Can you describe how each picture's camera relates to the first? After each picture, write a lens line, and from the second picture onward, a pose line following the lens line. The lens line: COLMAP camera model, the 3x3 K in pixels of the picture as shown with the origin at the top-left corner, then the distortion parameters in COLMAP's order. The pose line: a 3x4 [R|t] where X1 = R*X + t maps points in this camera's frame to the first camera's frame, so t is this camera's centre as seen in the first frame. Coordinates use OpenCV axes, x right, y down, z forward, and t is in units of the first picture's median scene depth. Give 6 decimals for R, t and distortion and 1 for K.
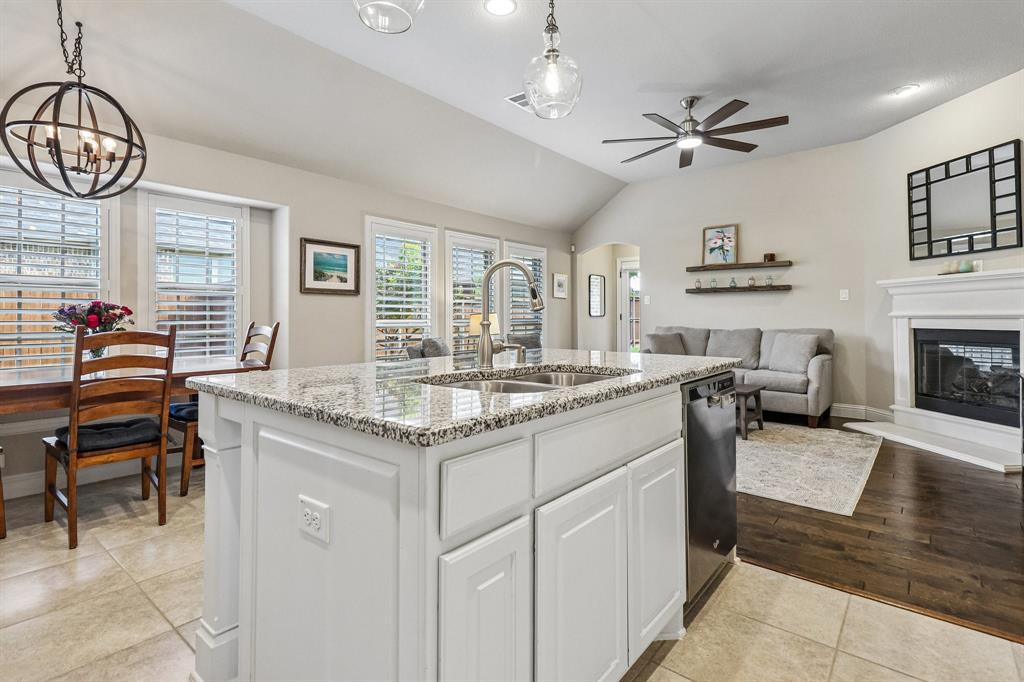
lens RADIAL K [[482.3, 0, 508.6], [0, 482.3, 311.0], [0, 0, 1]] dist [0.018466, -0.007544]
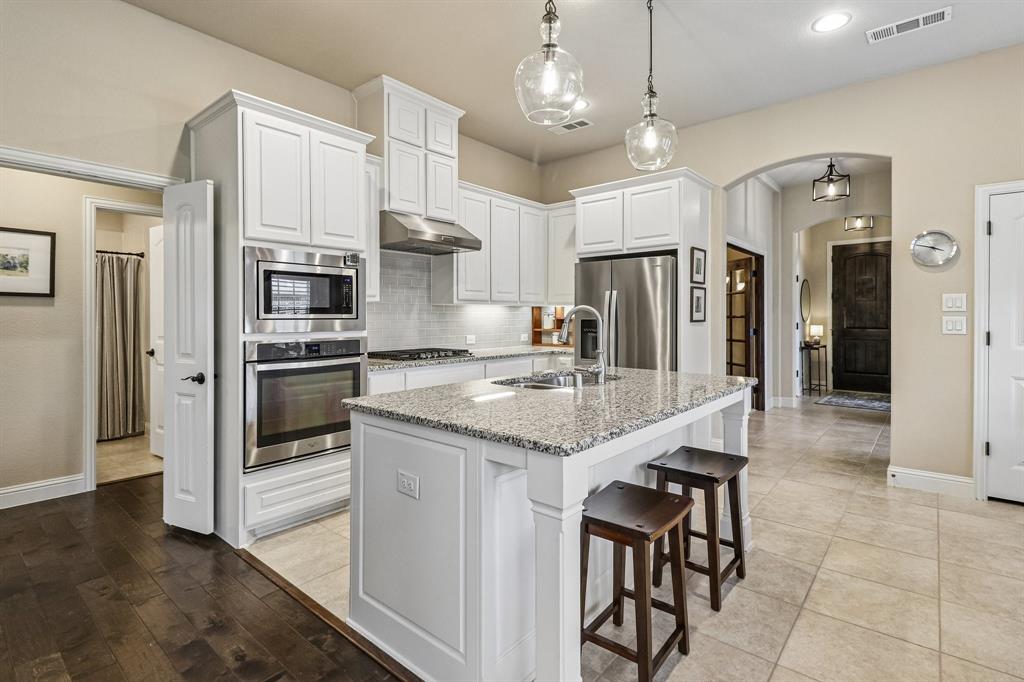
lens RADIAL K [[482.3, 0, 525.1], [0, 482.3, 318.4], [0, 0, 1]] dist [0.018466, -0.007544]
pose [[-0.999989, -0.001363, -0.004387, 0.062995], [-0.001304, 0.999911, -0.013293, -0.019106], [0.004405, -0.013287, -0.999902, 0.839274]]
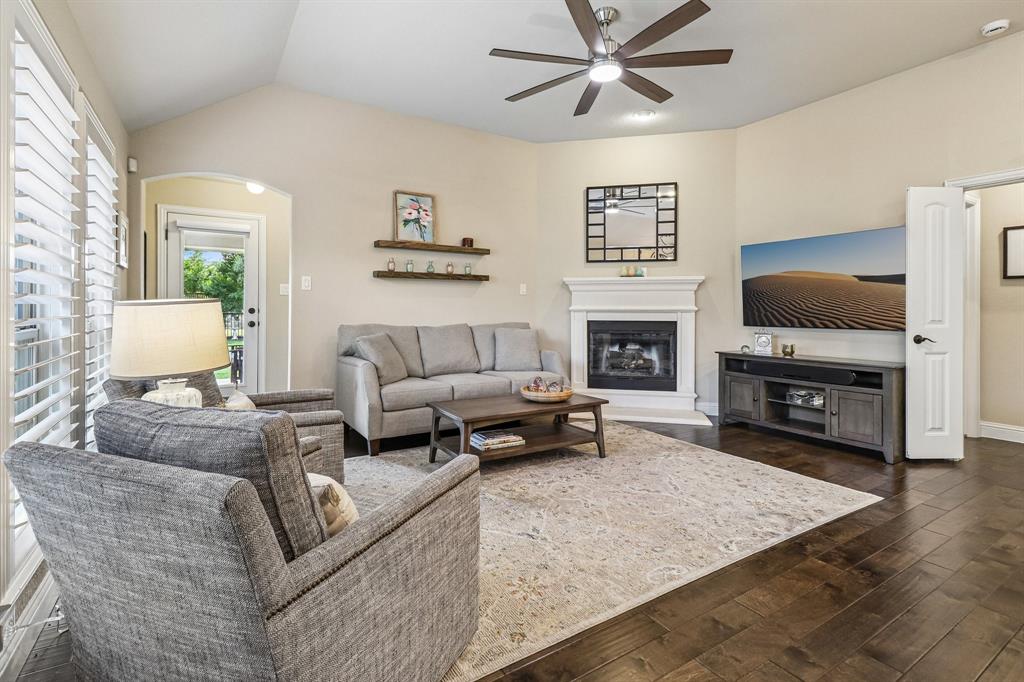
lens RADIAL K [[482.3, 0, 505.7], [0, 482.3, 313.3], [0, 0, 1]] dist [0.018466, -0.007544]
pose [[0.313497, -0.006965, 0.949564, -0.318293], [-0.015793, 0.999797, 0.012547, 0.006395], [-0.949458, -0.018930, 0.313323, 0.778507]]
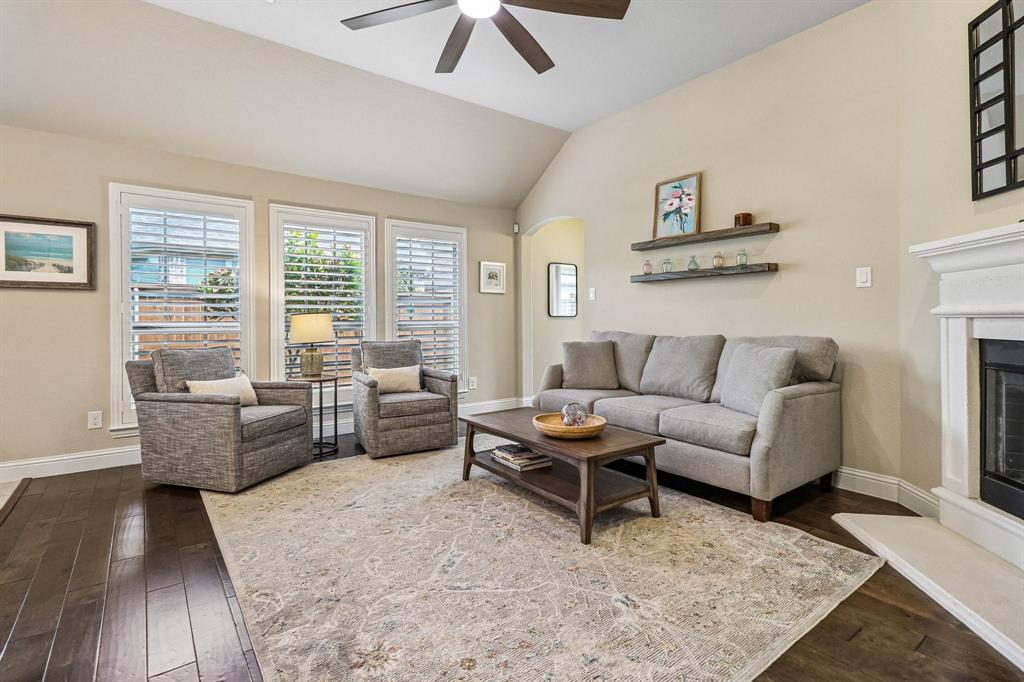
lens RADIAL K [[482.3, 0, 504.7], [0, 482.3, 321.0], [0, 0, 1]] dist [0.018466, -0.007544]
pose [[0.973860, -0.002371, -0.227137, 0.451812], [0.006586, 0.999820, 0.017799, 0.005450], [0.227053, -0.018829, 0.973700, 0.390326]]
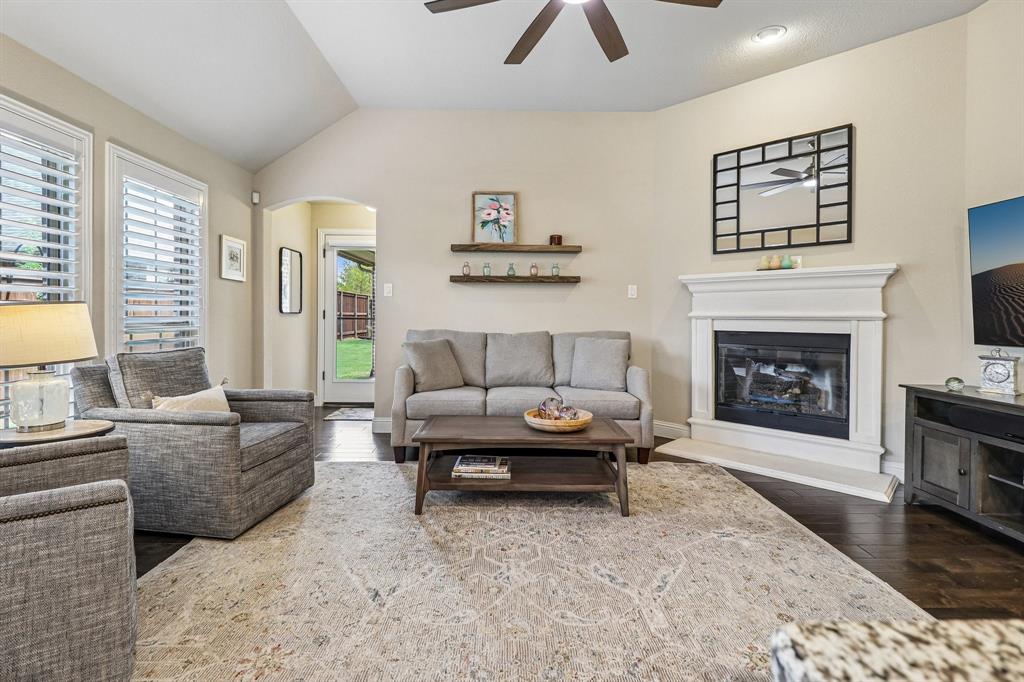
lens RADIAL K [[482.3, 0, 506.5], [0, 482.3, 318.1], [0, 0, 1]] dist [0.018466, -0.007544]
pose [[0.757247, 0.003860, 0.653117, -0.030230], [-0.015653, 0.999803, 0.012240, 0.007417], [-0.652941, -0.019491, 0.757158, 0.548705]]
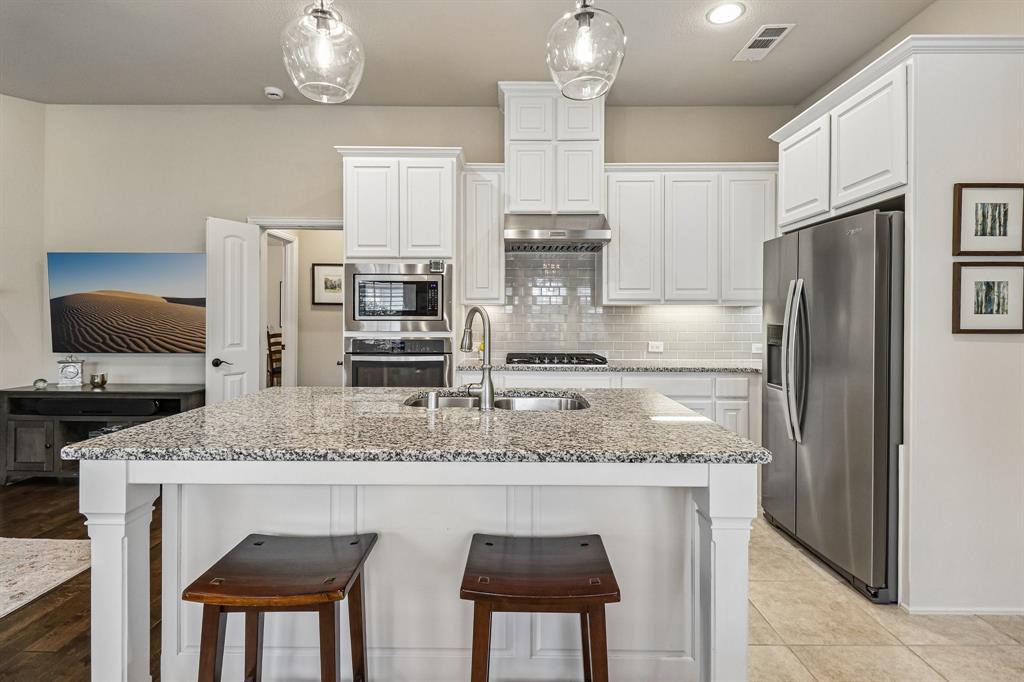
lens RADIAL K [[482.3, 0, 521.6], [0, 482.3, 320.3], [0, 0, 1]] dist [0.018466, -0.007544]
pose [[-0.647017, -0.009097, 0.762422, -0.325507], [-0.018649, 0.999819, -0.003896, -0.026705], [-0.762248, -0.016739, -0.647069, 0.556941]]
